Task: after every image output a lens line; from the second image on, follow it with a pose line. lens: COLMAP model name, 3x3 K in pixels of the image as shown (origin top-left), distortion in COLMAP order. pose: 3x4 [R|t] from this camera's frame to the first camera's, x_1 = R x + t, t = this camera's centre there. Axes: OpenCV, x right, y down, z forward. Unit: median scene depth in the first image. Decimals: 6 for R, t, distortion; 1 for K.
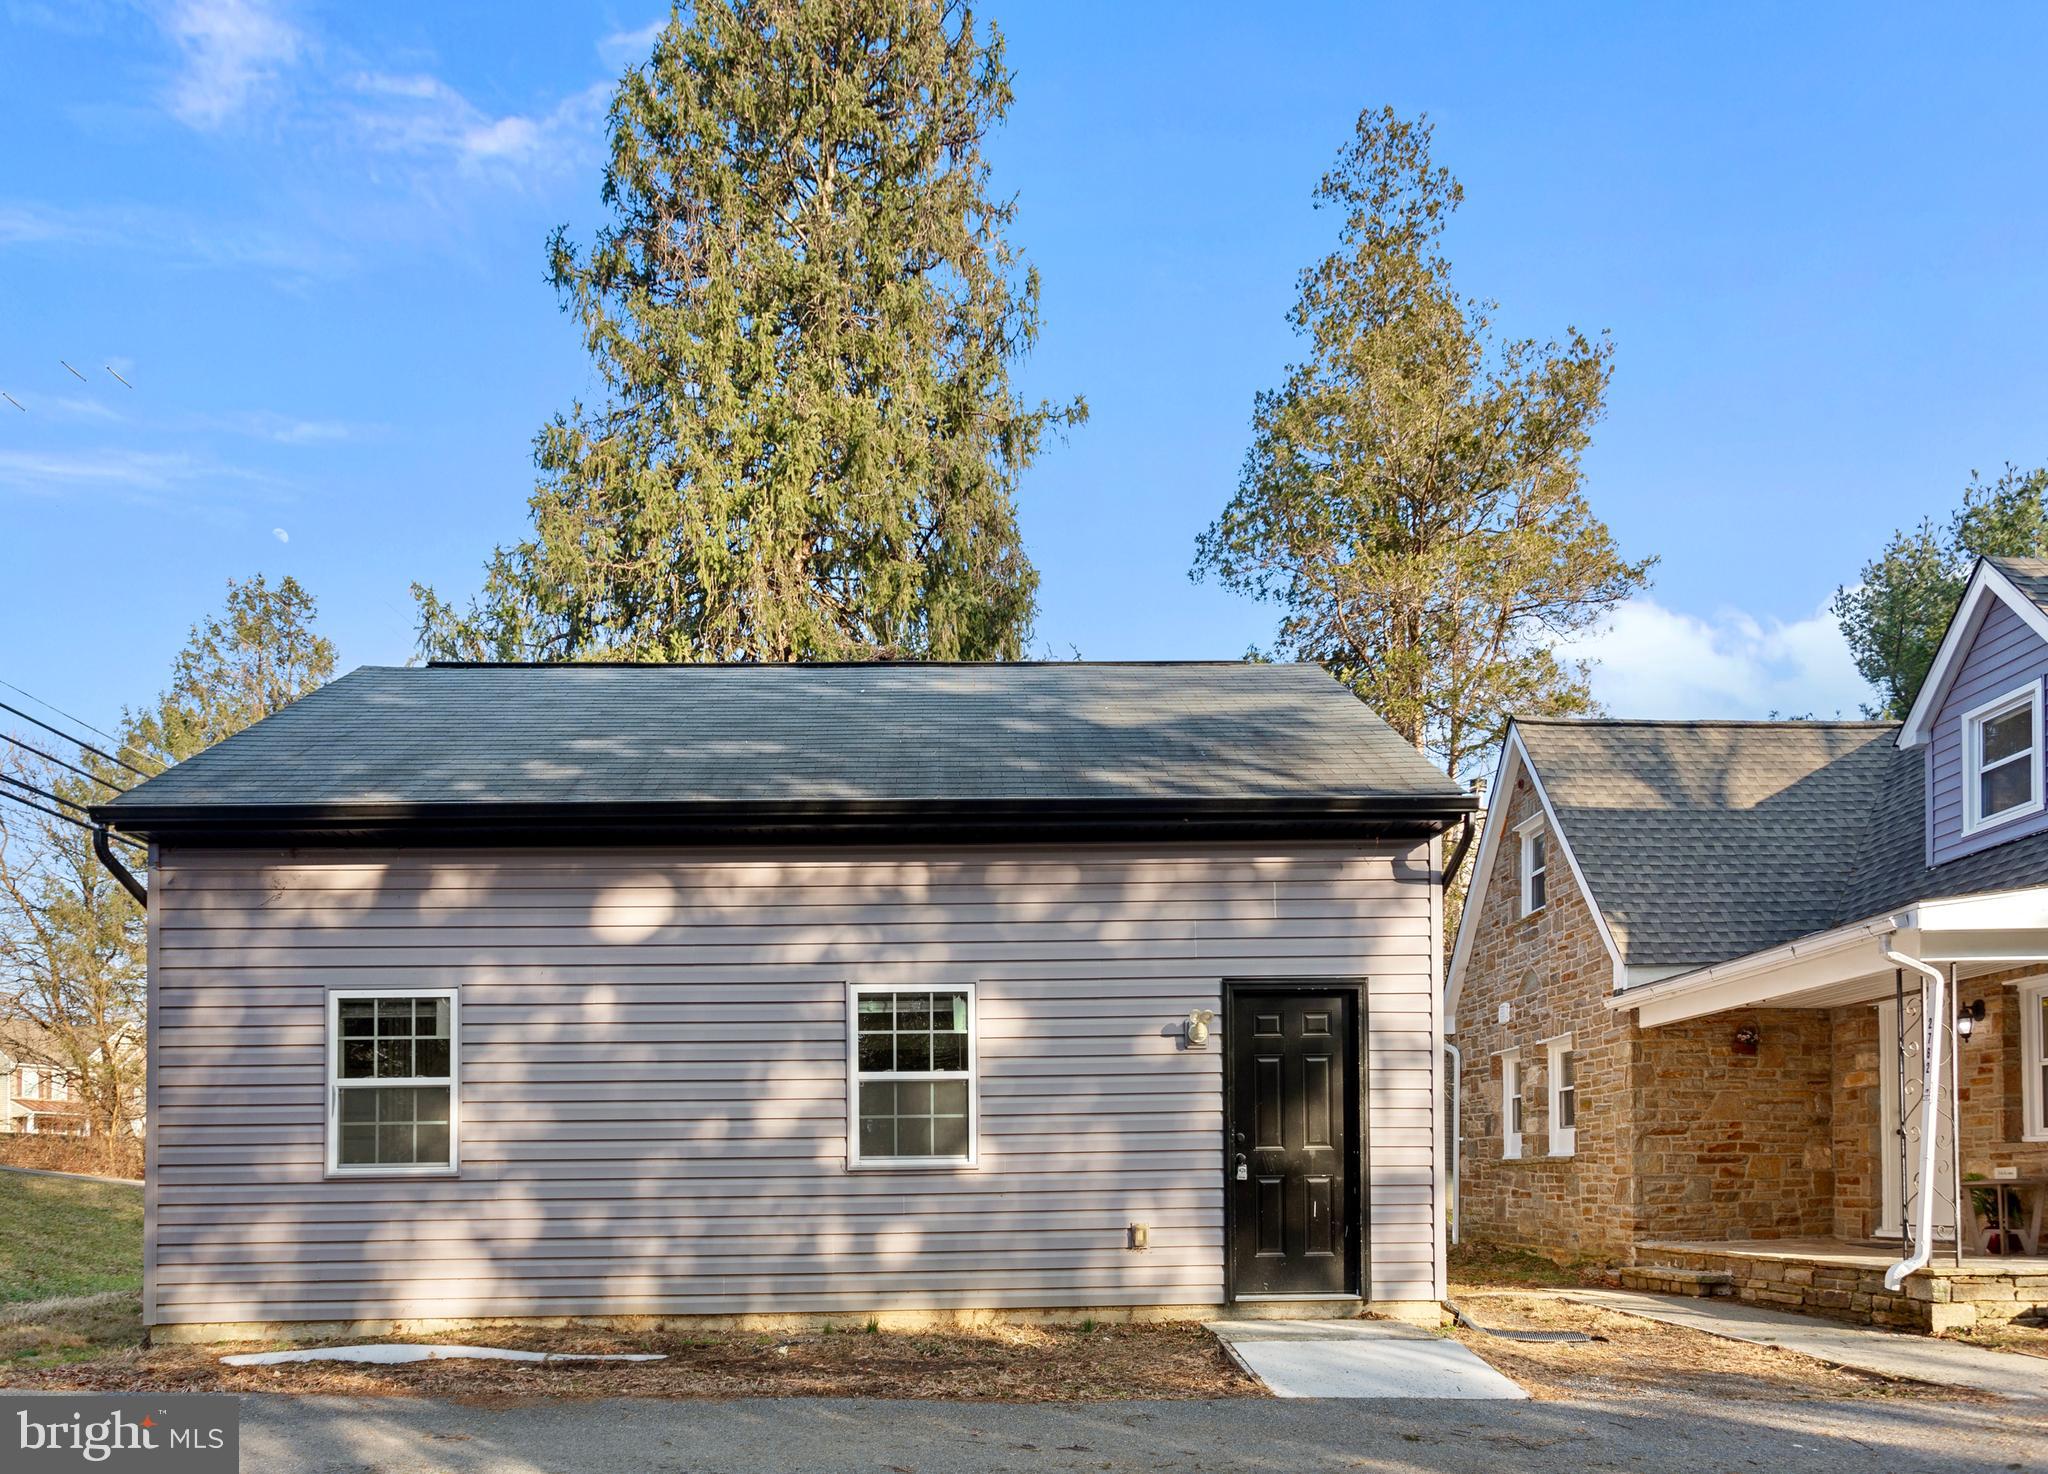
lens RADIAL K [[1072.8, 0, 1036.7], [0, 1072.8, 832.6], [0, 0, 1]] dist [0.000329, 0.004476]
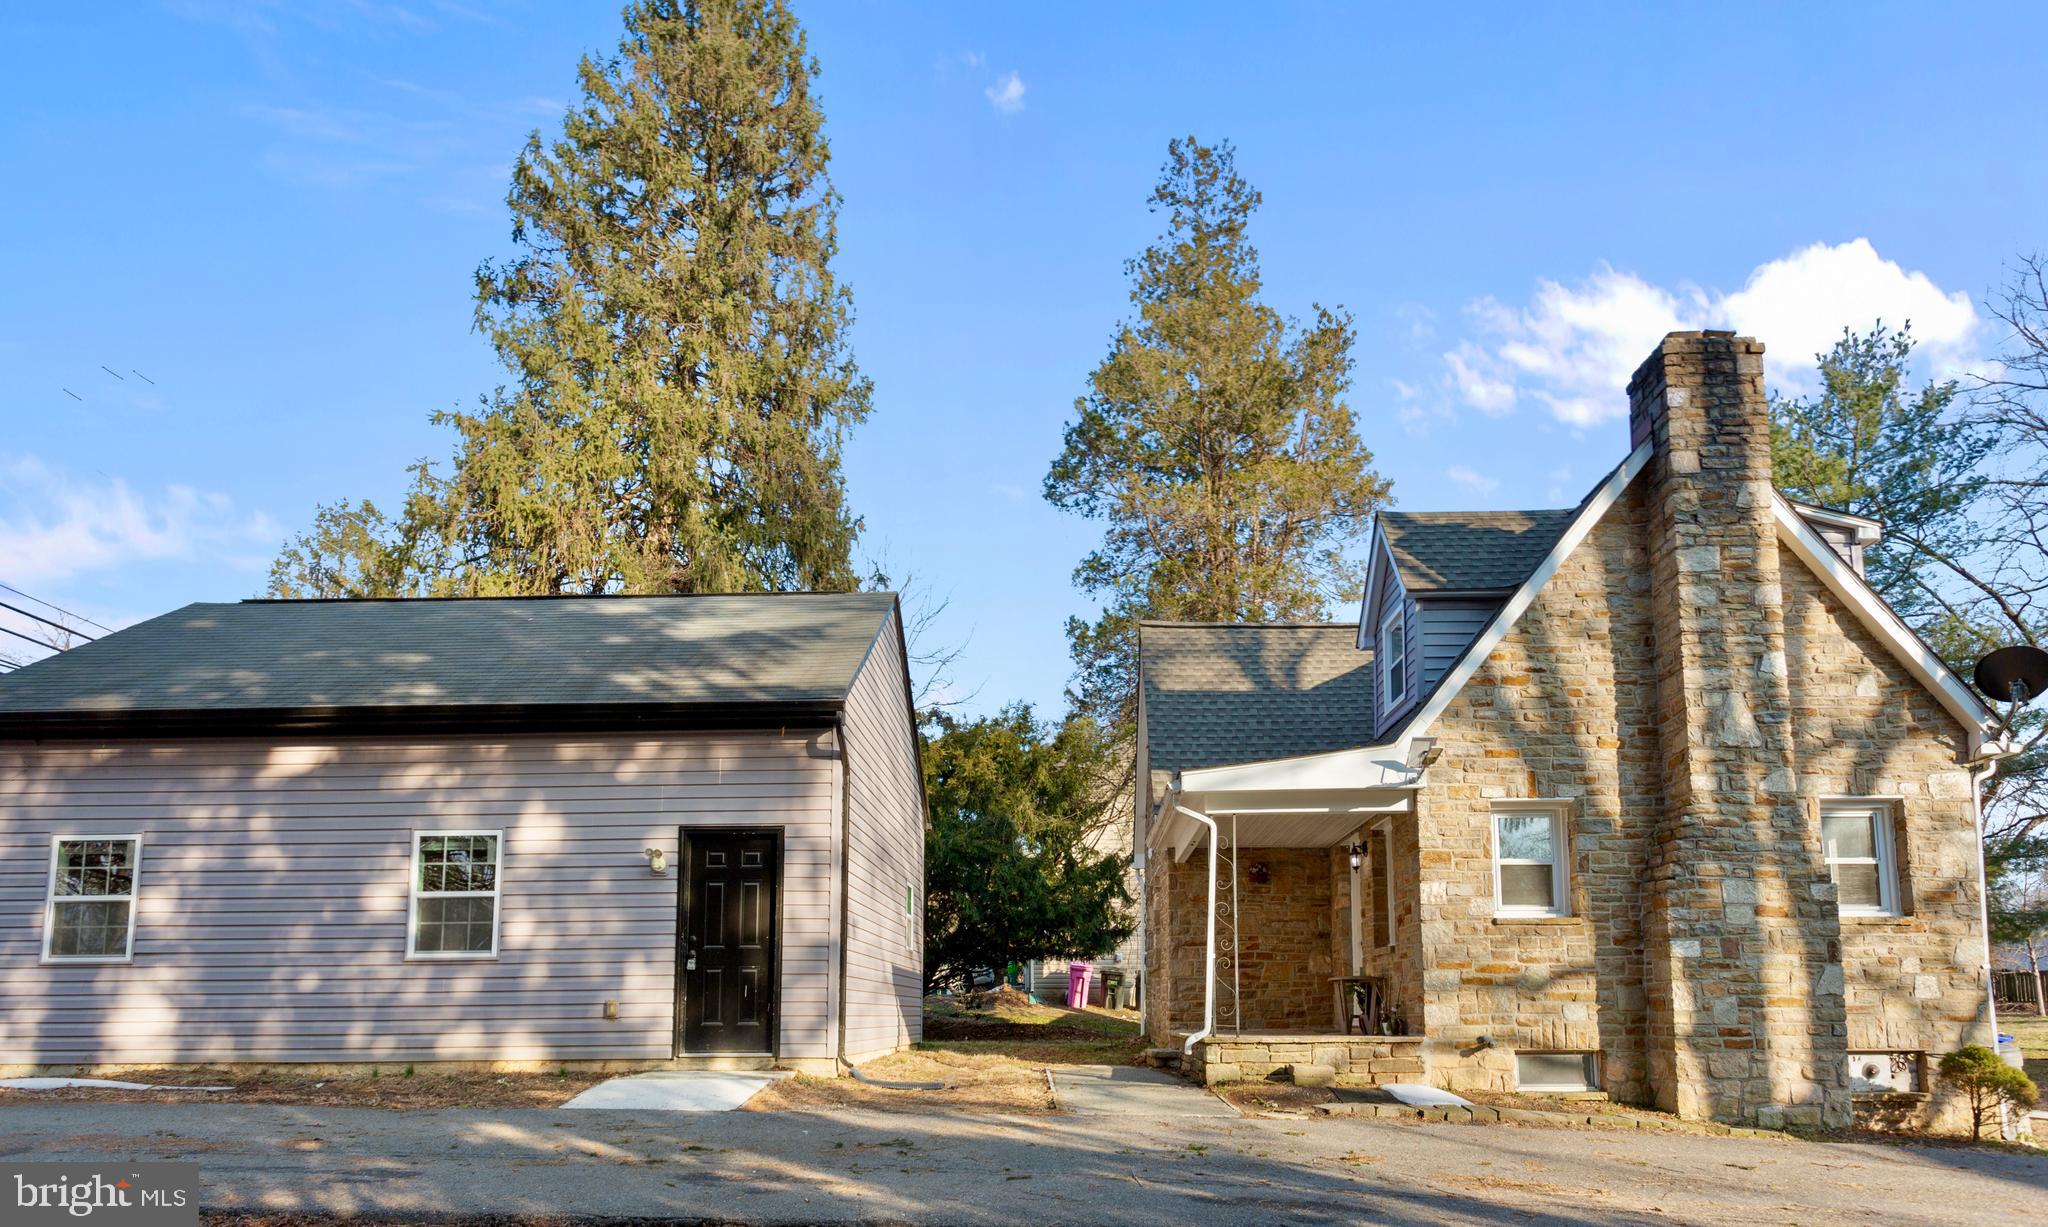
lens RADIAL K [[912.3, 0, 1030.3], [0, 912.3, 629.4], [0, 0, 1]] dist [0.007047, 0.001172]
pose [[0.999499, -0.005725, -0.031128, 0.674536], [0.003488, 0.997438, -0.071452, -0.038225], [0.031457, 0.071307, 0.996958, -0.227988]]
